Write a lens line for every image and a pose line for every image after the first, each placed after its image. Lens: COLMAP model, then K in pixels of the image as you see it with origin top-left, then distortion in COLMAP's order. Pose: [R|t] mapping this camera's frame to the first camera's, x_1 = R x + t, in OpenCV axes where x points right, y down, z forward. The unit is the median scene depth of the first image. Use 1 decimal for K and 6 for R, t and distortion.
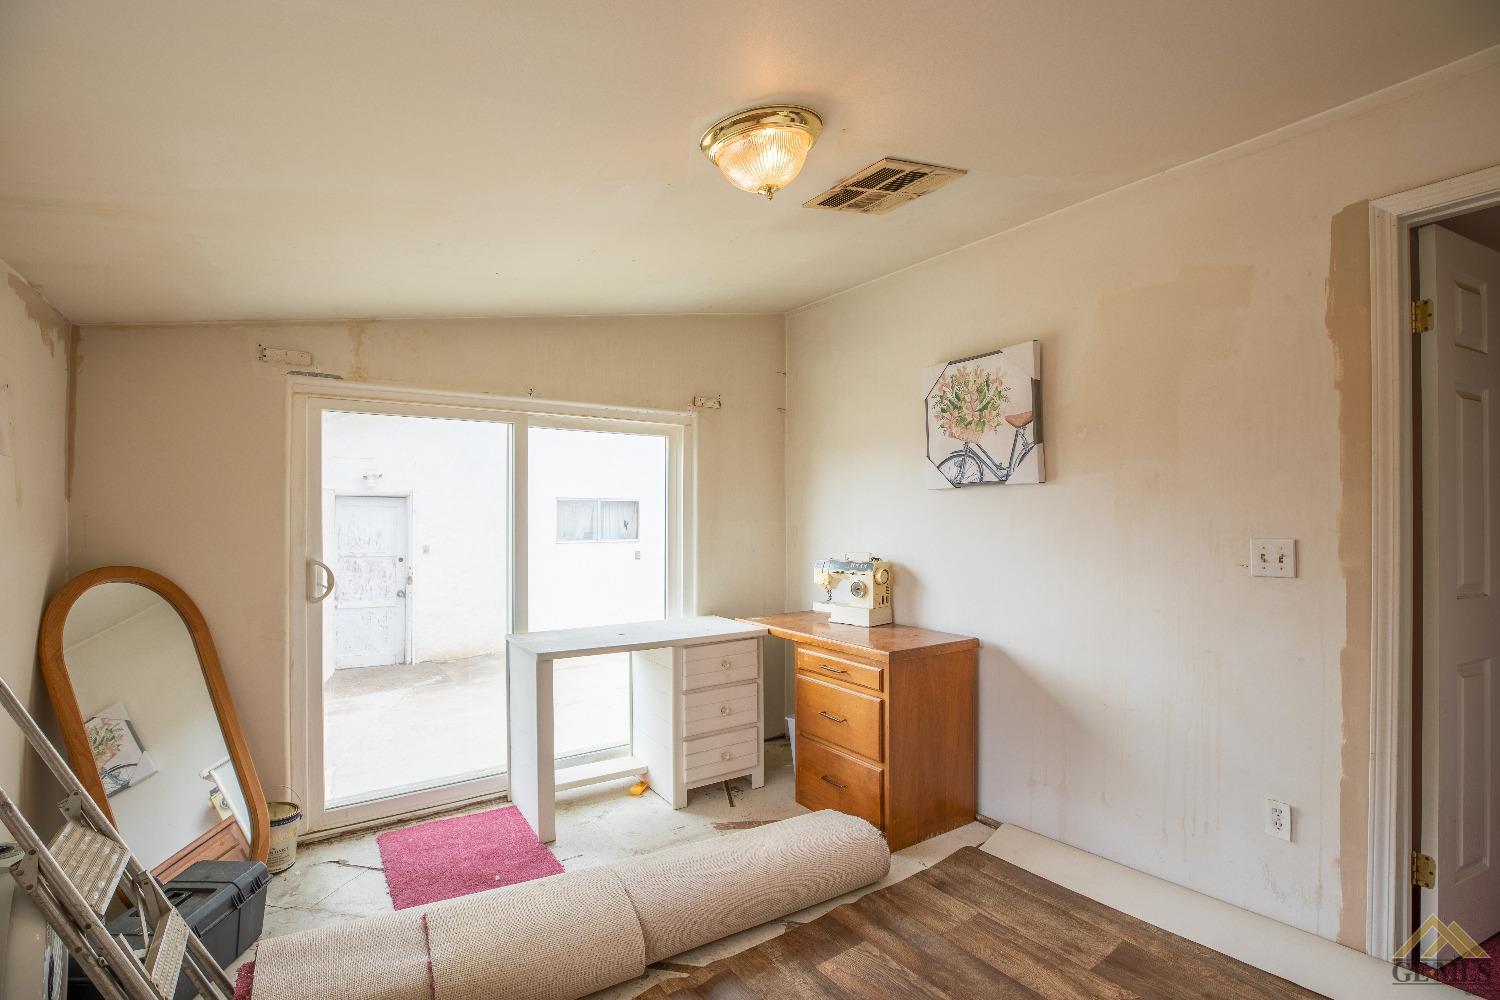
lens RADIAL K [[697.3, 0, 754.1], [0, 697.3, 523.0], [0, 0, 1]] dist [-0.001729, -0.000290]
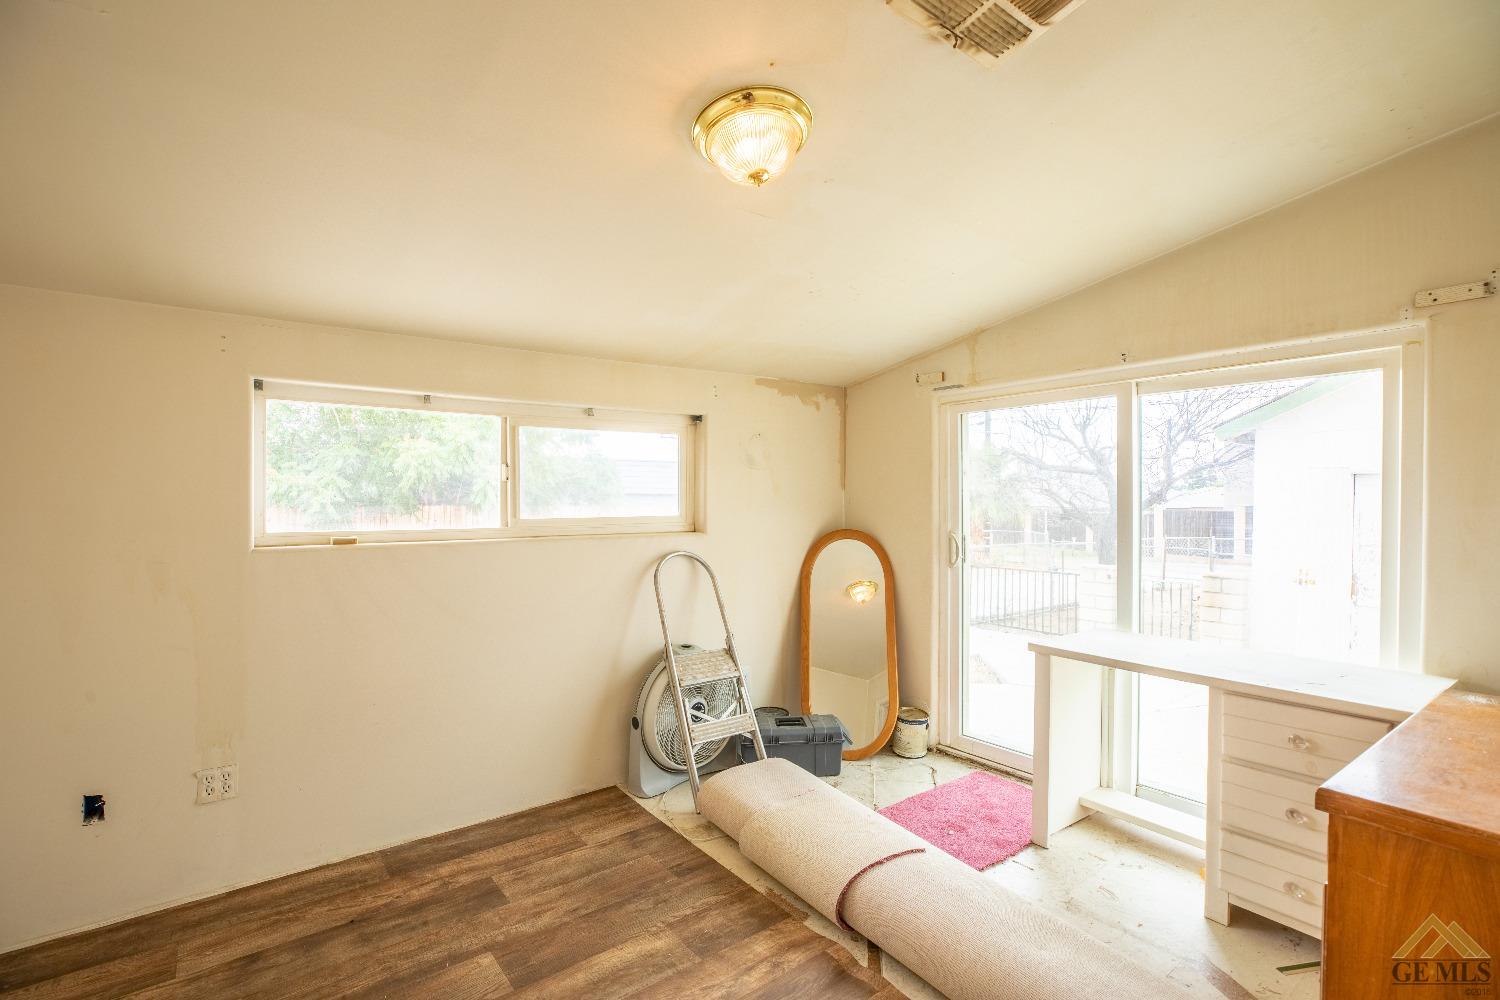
lens RADIAL K [[707.4, 0, 750.4], [0, 707.4, 504.7], [0, 0, 1]] dist [-0.001576, -0.000294]
pose [[0.056229, 0.012533, -0.998339, 0.619545], [-0.004891, 0.999913, 0.012278, -0.012442], [0.998406, 0.004193, 0.056285, 0.550042]]
